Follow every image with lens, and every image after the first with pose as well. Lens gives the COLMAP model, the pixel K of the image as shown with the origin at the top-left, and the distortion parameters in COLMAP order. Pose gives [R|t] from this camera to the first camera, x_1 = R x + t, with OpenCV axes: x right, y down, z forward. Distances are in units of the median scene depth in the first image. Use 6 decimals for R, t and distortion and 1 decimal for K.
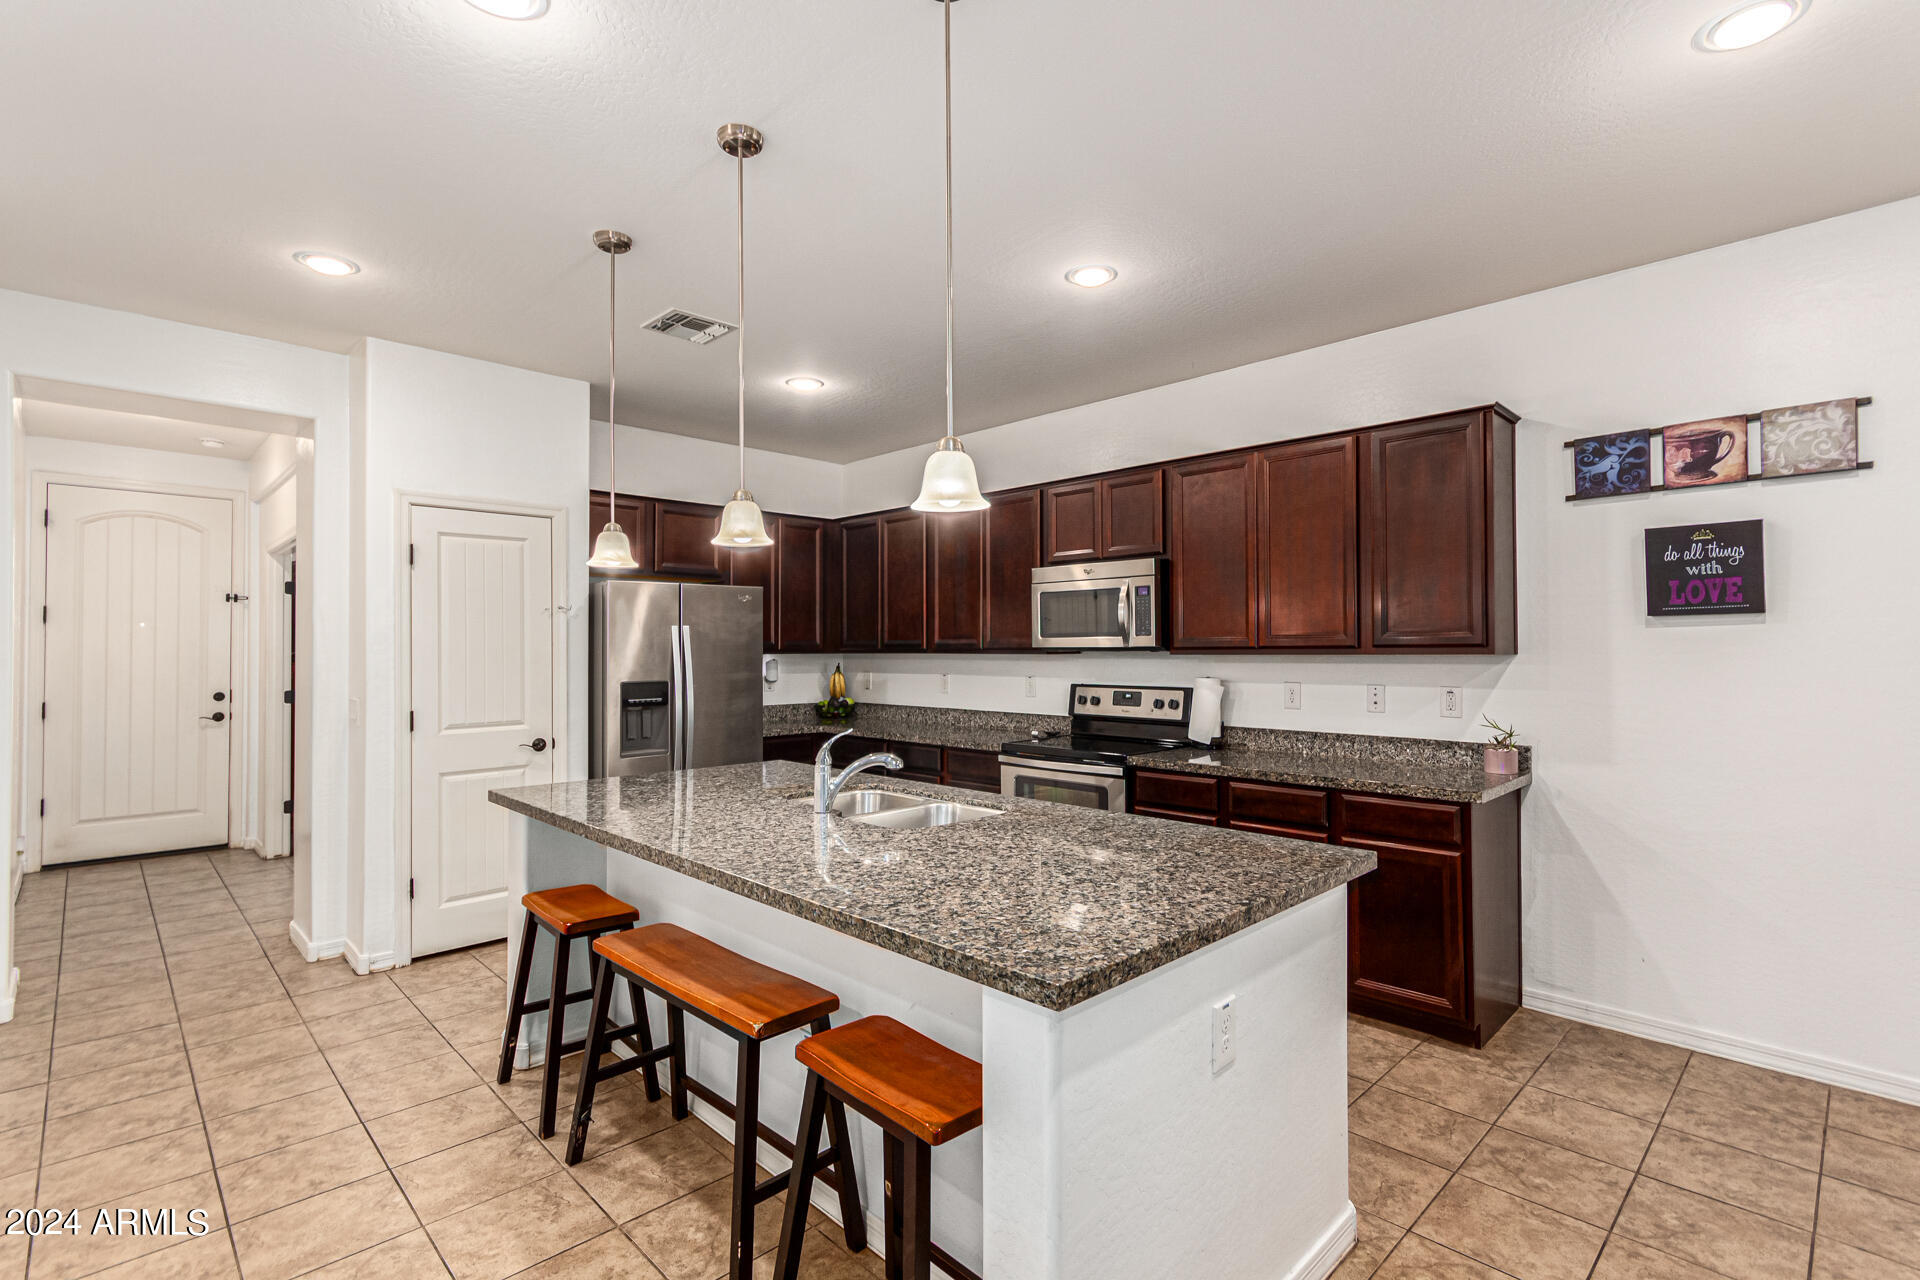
lens RADIAL K [[897.9, 0, 956.4], [0, 897.9, 639.6], [0, 0, 1]] dist [0.002010, 0.001295]
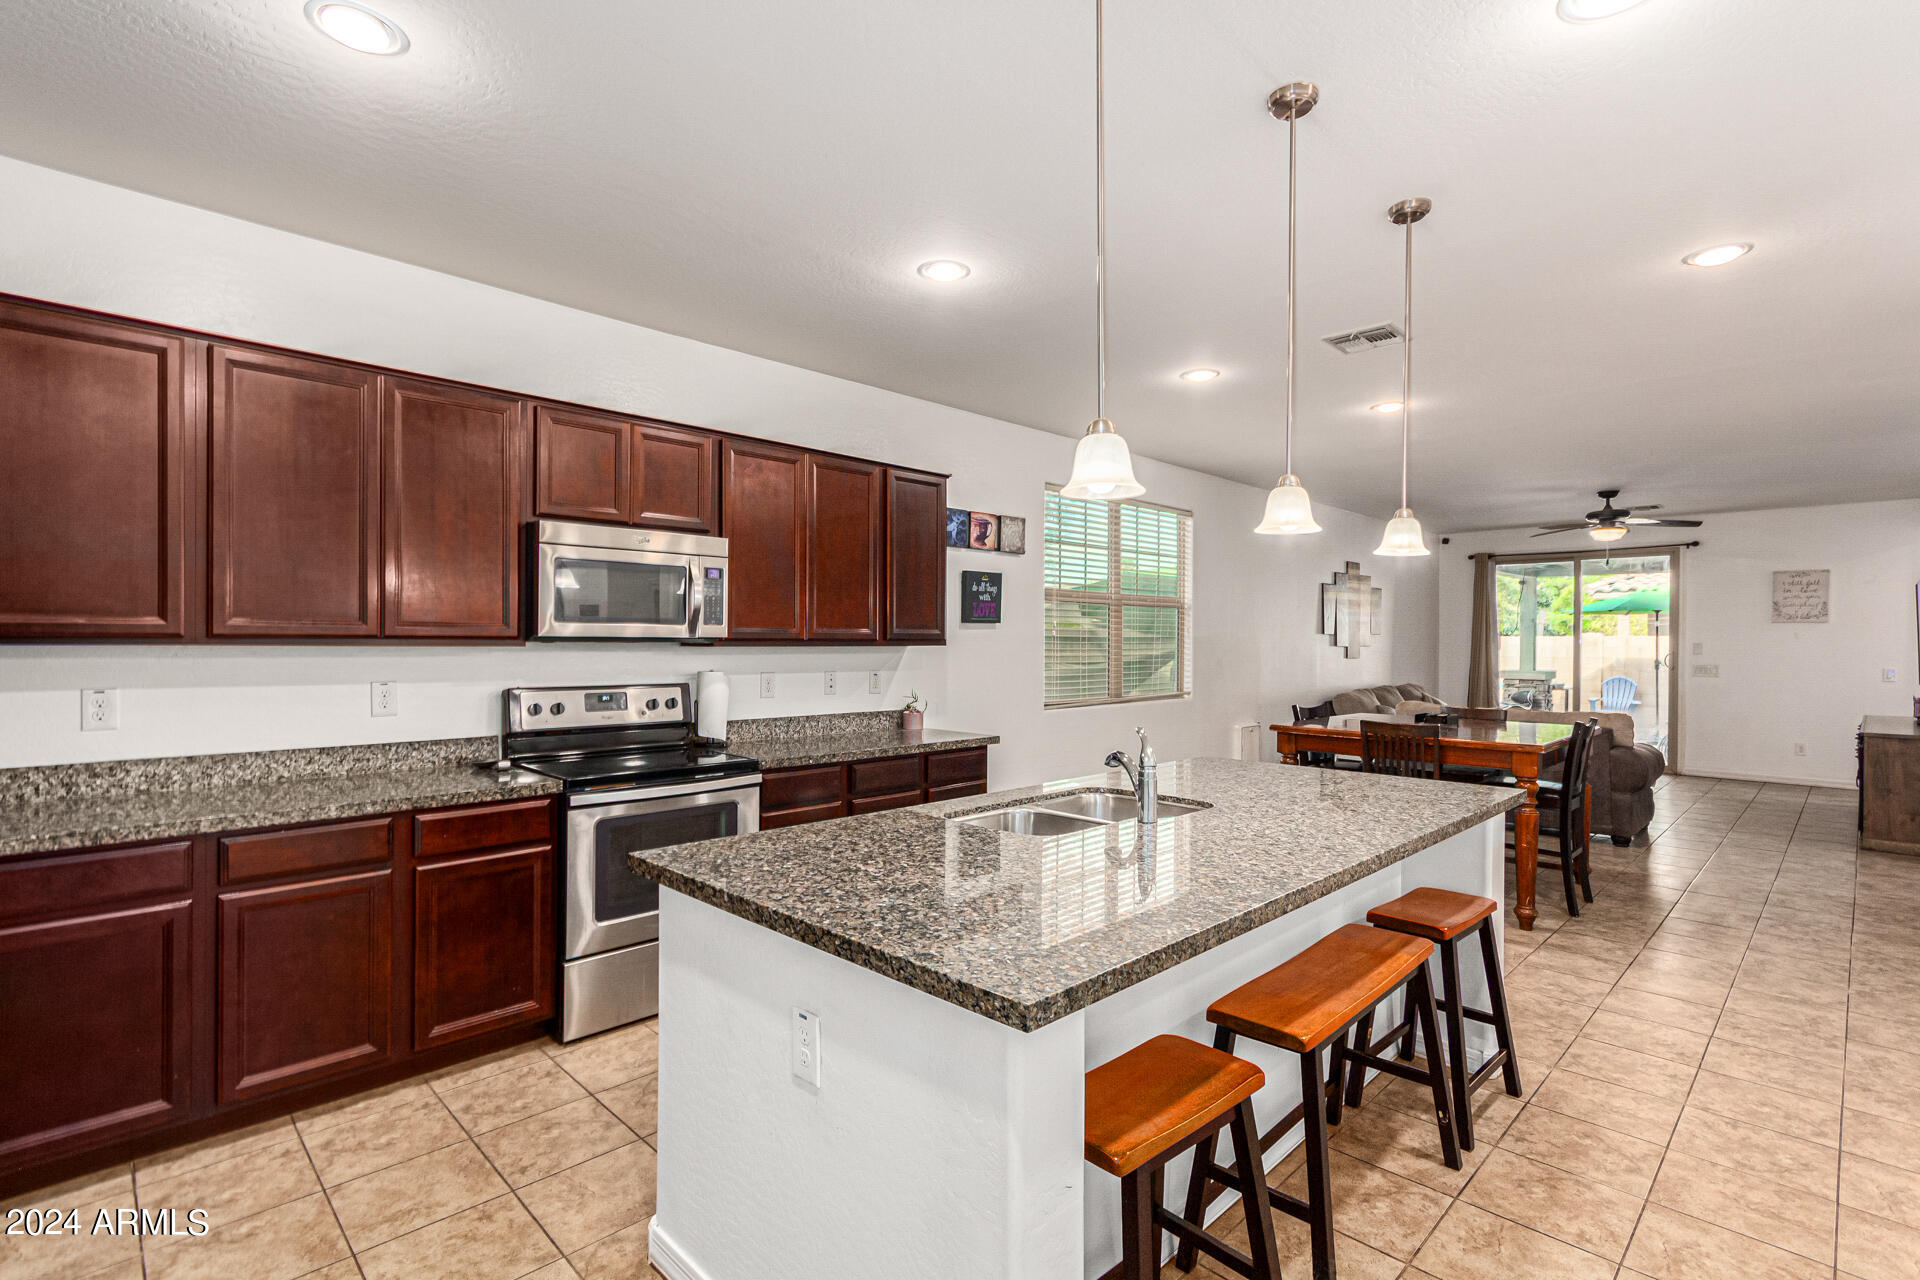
lens RADIAL K [[897.9, 0, 976.9], [0, 897.9, 634.2], [0, 0, 1]] dist [0.002010, 0.001295]
pose [[-0.015722, 0.012610, 0.999797, -0.662258], [-0.015687, 0.999794, -0.012857, 0.012025], [-0.999753, -0.015886, -0.015521, 0.746284]]
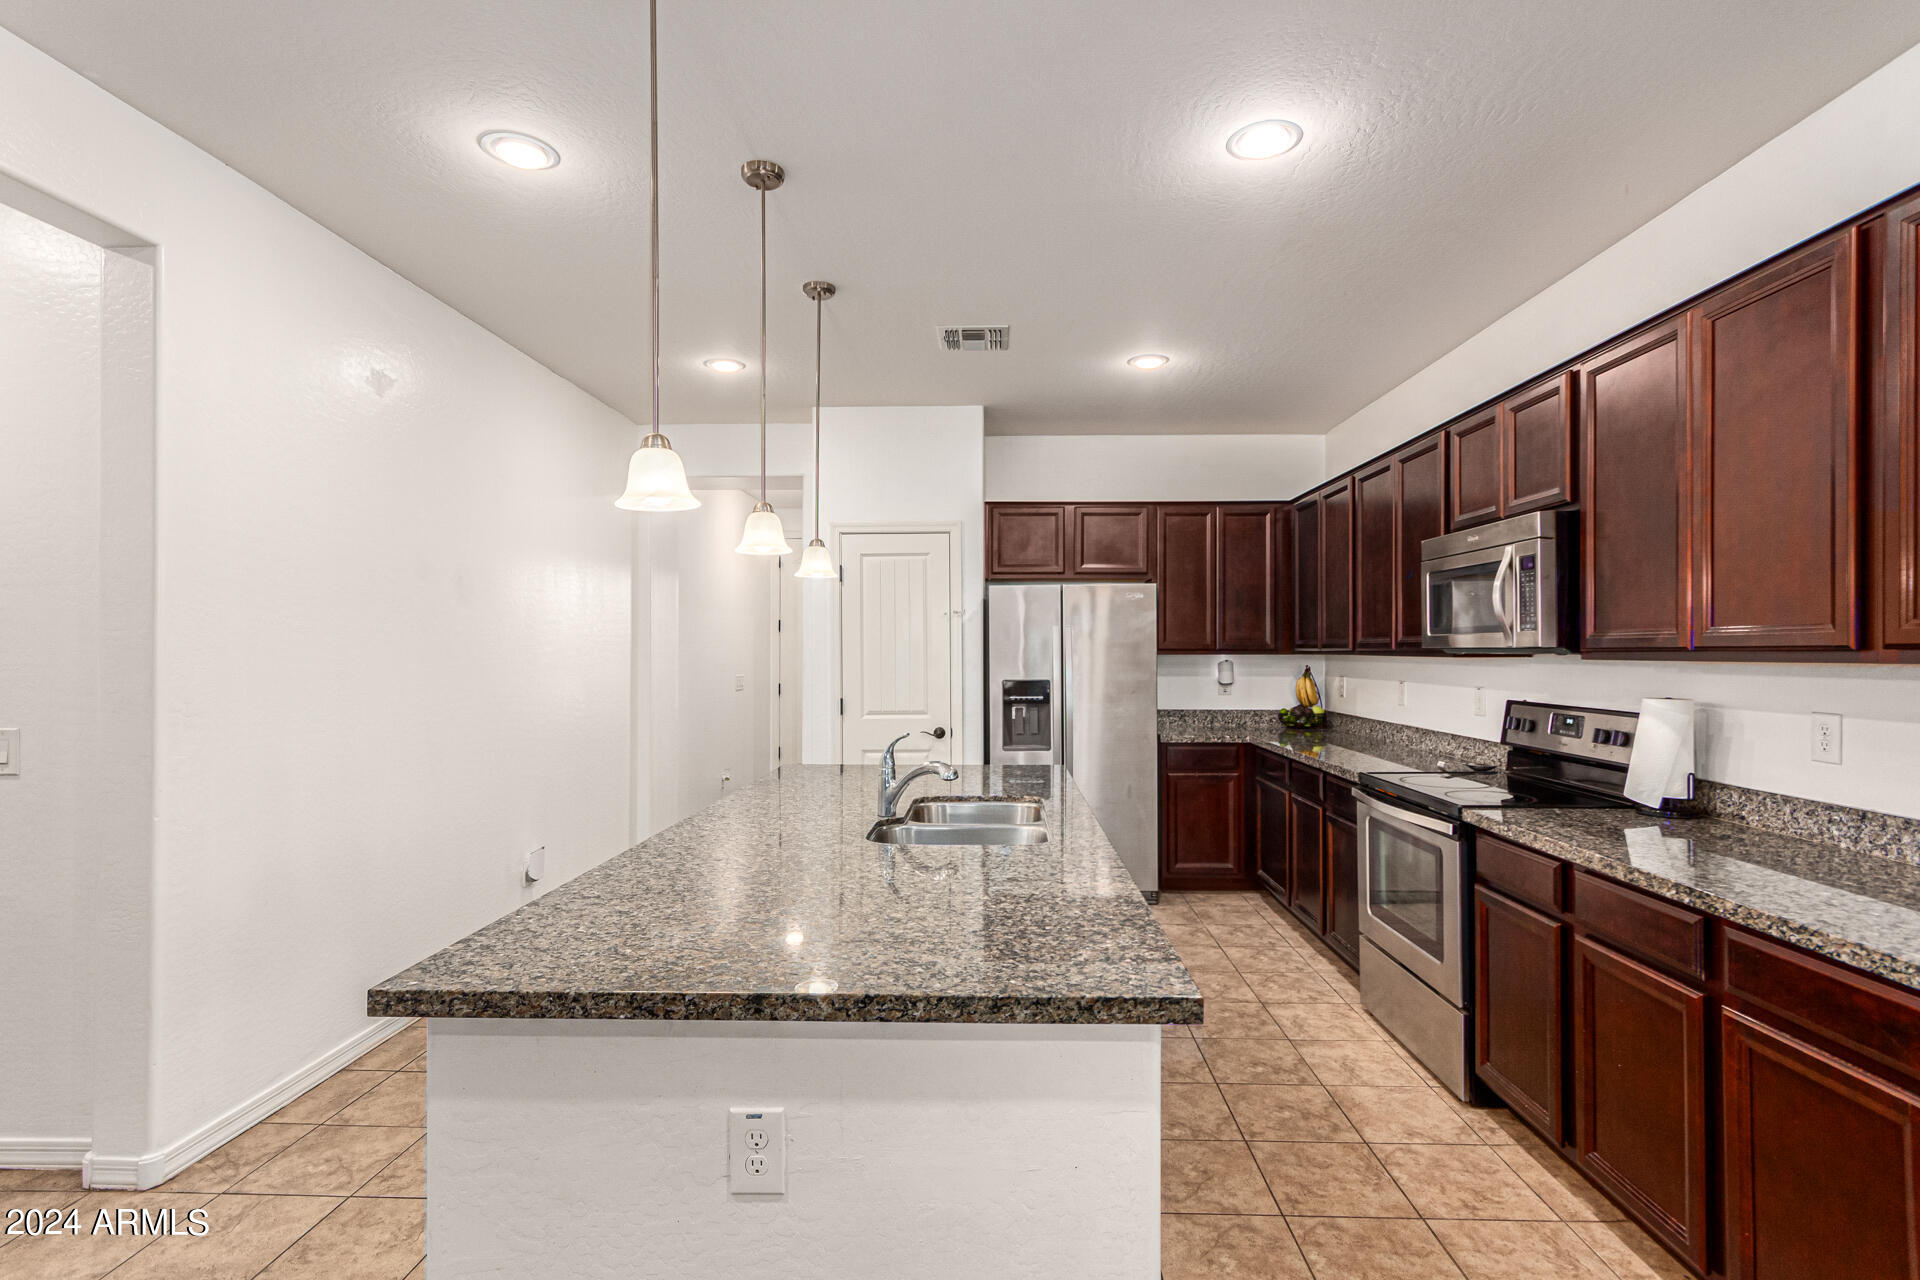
lens RADIAL K [[897.9, 0, 970.6], [0, 897.9, 647.1], [0, 0, 1]] dist [0.002010, 0.001295]
pose [[0.691157, 0.000286, -0.722704, 0.395995], [0.006235, 0.999960, 0.006359, 0.001071], [0.722678, -0.008901, 0.691128, 0.243899]]
